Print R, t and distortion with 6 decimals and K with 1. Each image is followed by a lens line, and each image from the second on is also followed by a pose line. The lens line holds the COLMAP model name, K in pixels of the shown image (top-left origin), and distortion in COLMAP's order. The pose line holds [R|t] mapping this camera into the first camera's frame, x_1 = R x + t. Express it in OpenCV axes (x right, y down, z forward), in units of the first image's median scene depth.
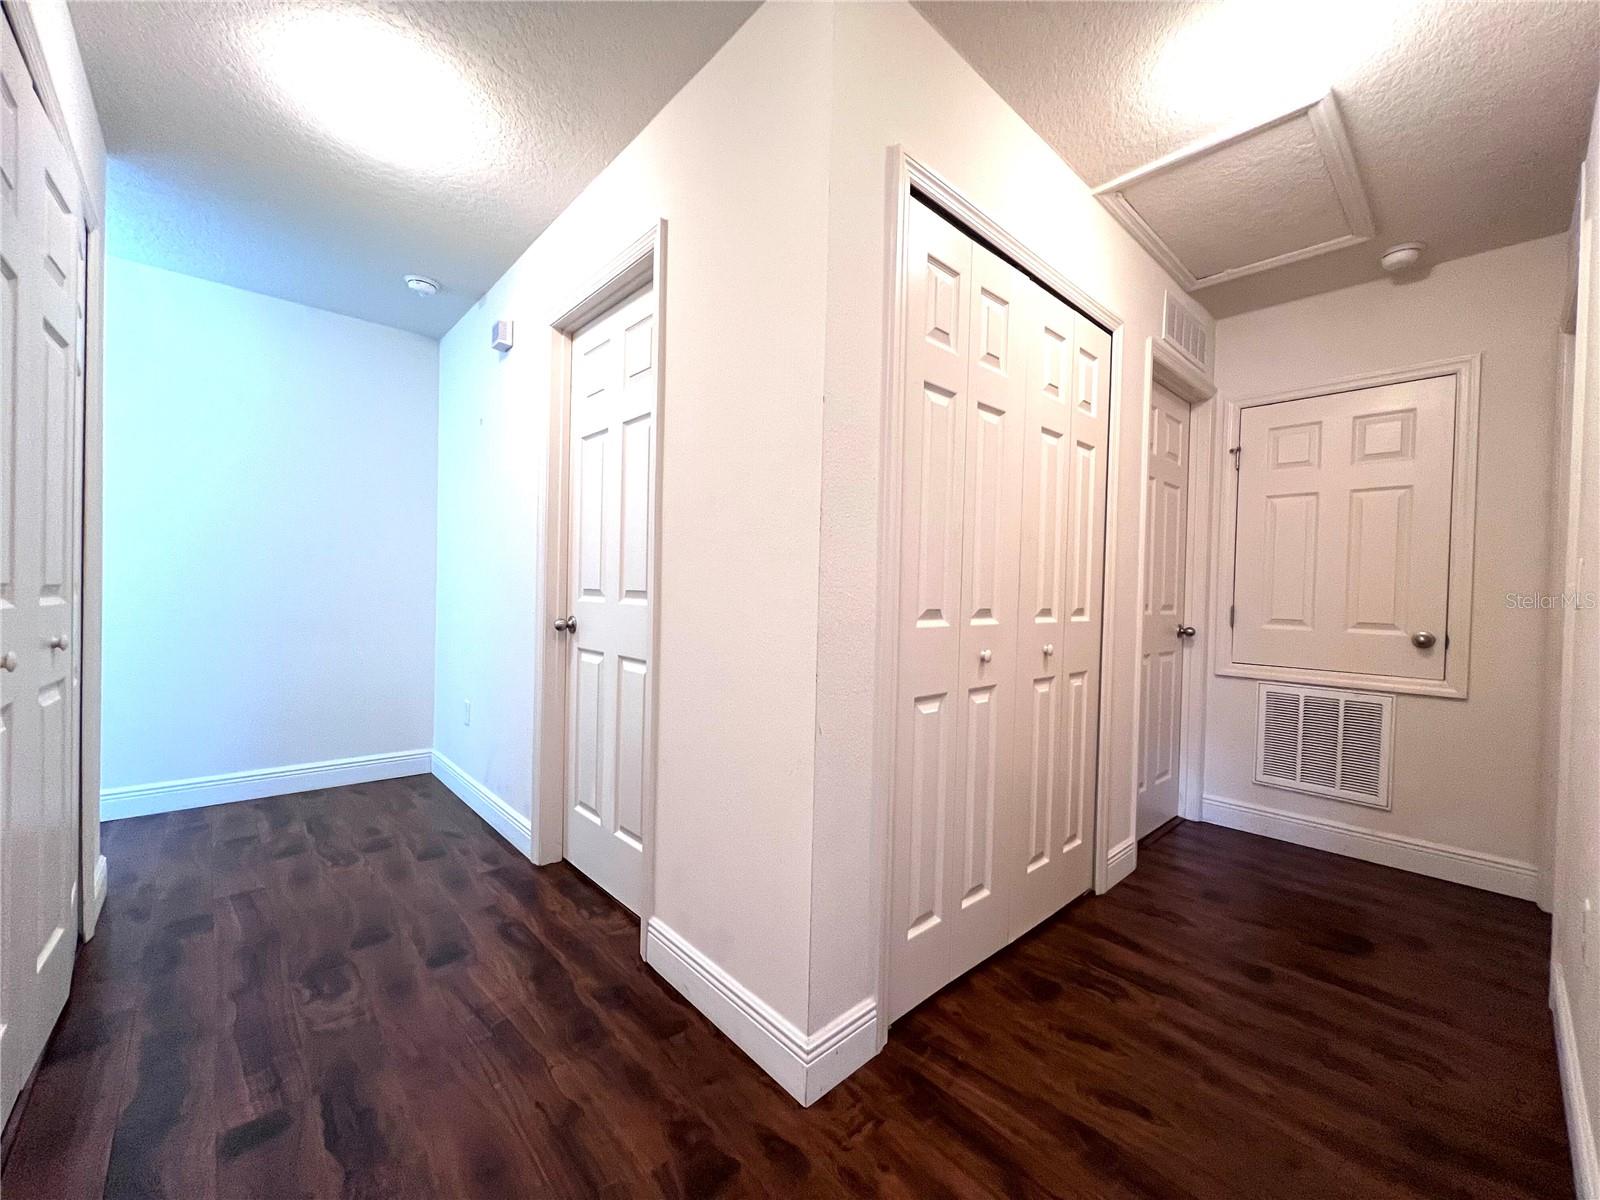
lens RADIAL K [[639.0, 0, 798.8], [0, 639.0, 601.0], [0, 0, 1]] dist [-0.000650, 0.000317]
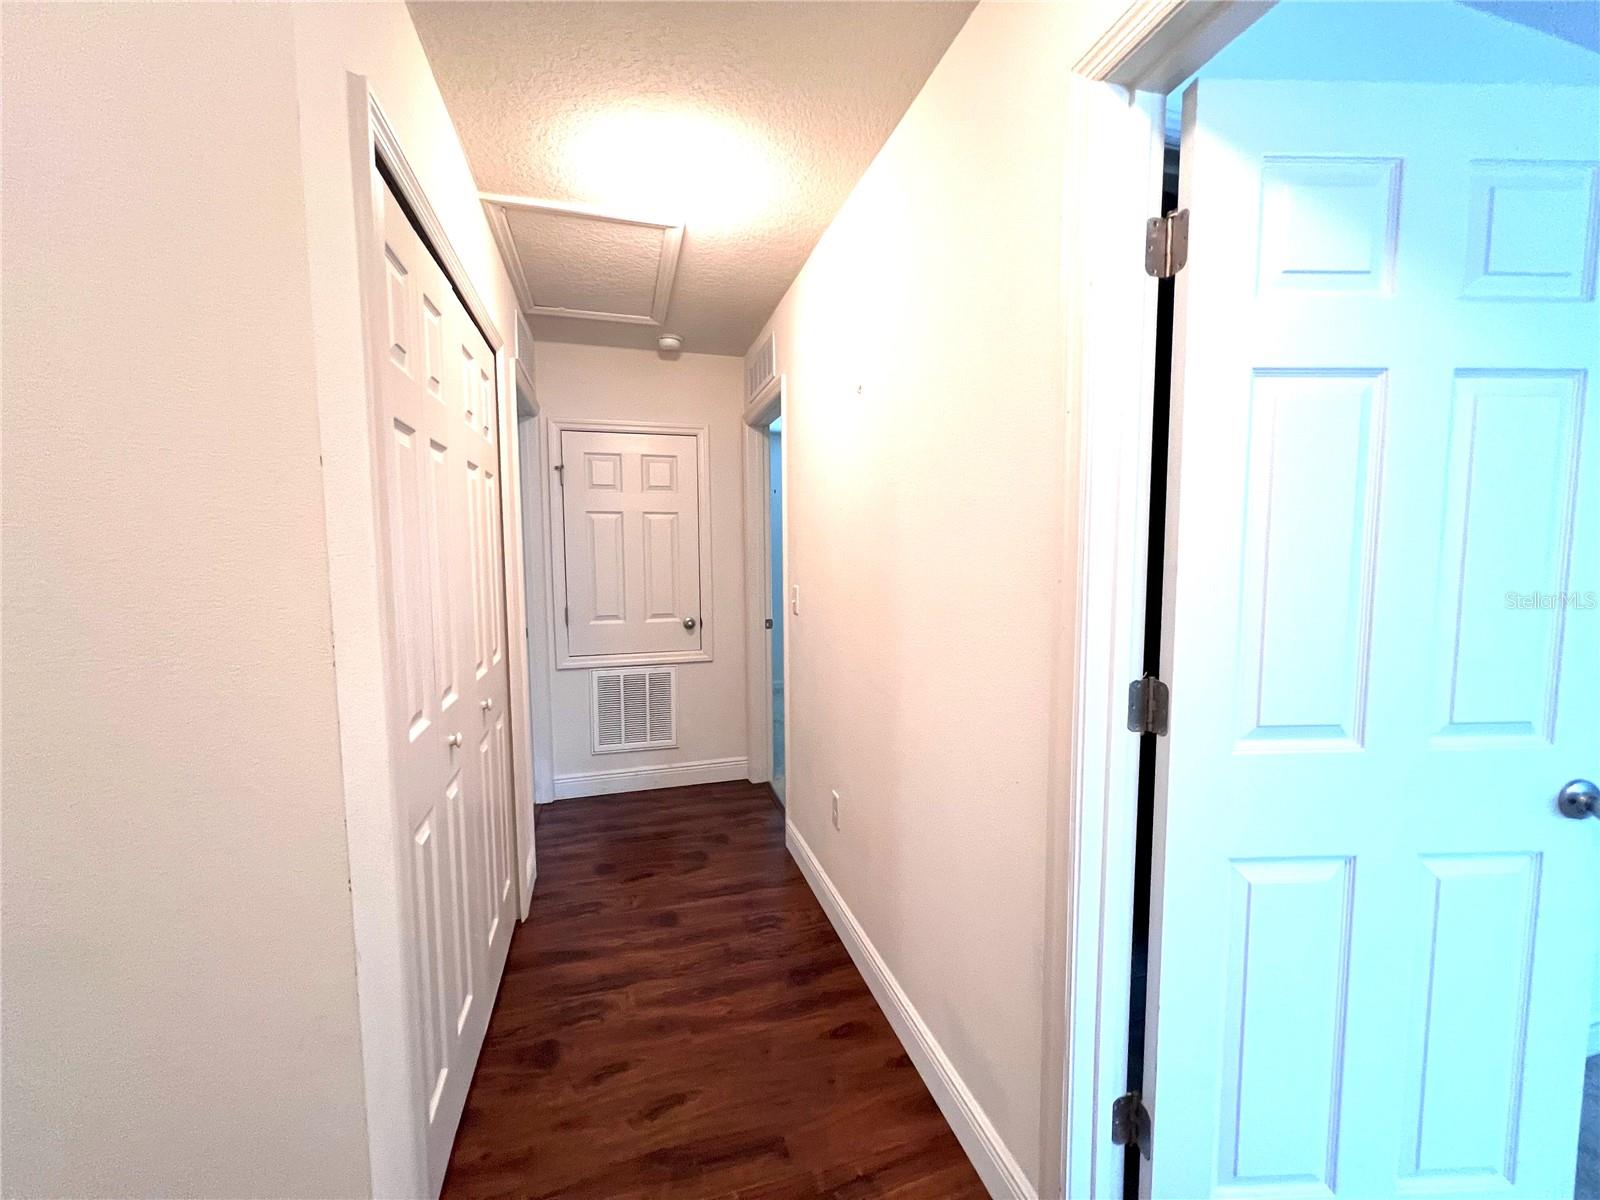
lens RADIAL K [[639.9, 0, 800.0], [0, 639.9, 600.0], [0, 0, 1]] dist [-0.001572, -0.000098]
pose [[0.445195, -0.097790, 0.890078, -0.235251], [0.032404, 0.995127, 0.093124, -0.158891], [-0.894847, -0.012616, 0.446195, 0.207761]]
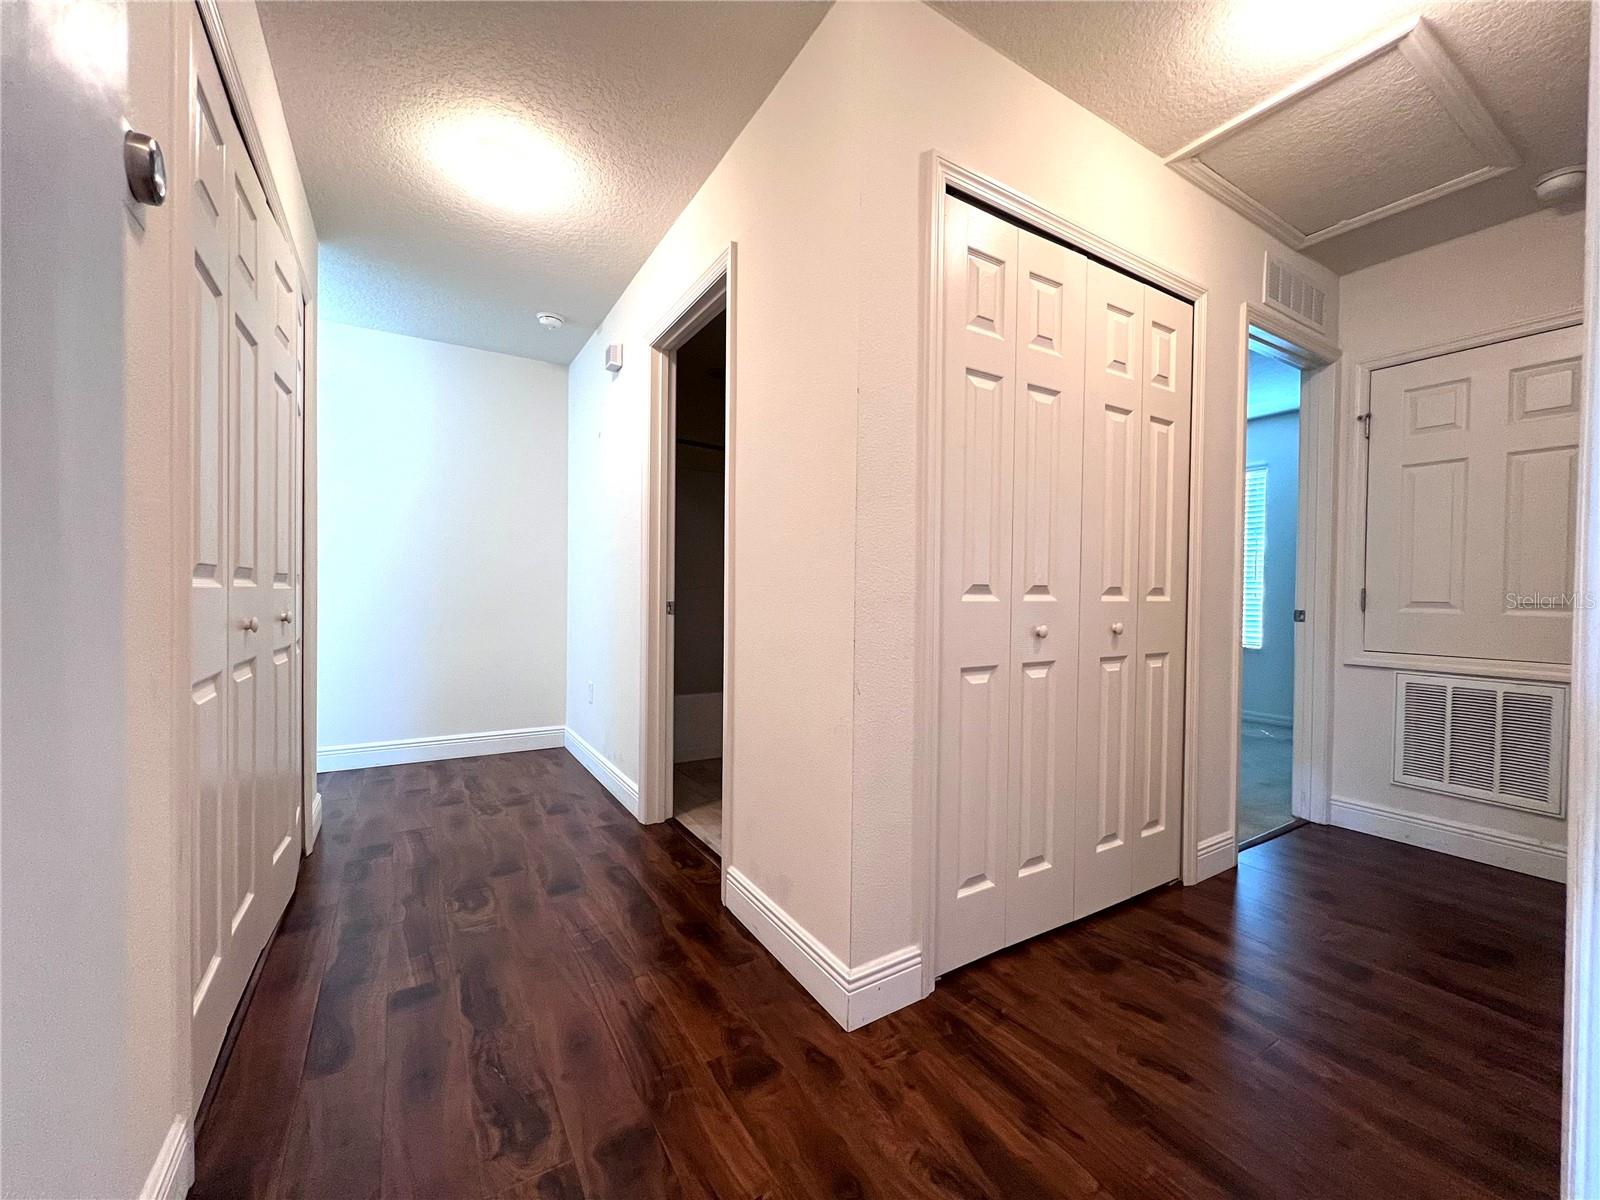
lens RADIAL K [[639.0, 0, 798.8], [0, 639.0, 601.0], [0, 0, 1]] dist [-0.000650, 0.000317]
pose [[0.981642, -0.010428, -0.190447, 0.104323], [0.009584, 0.999940, -0.005351, 0.037959], [0.190492, 0.003428, 0.981683, -0.073769]]
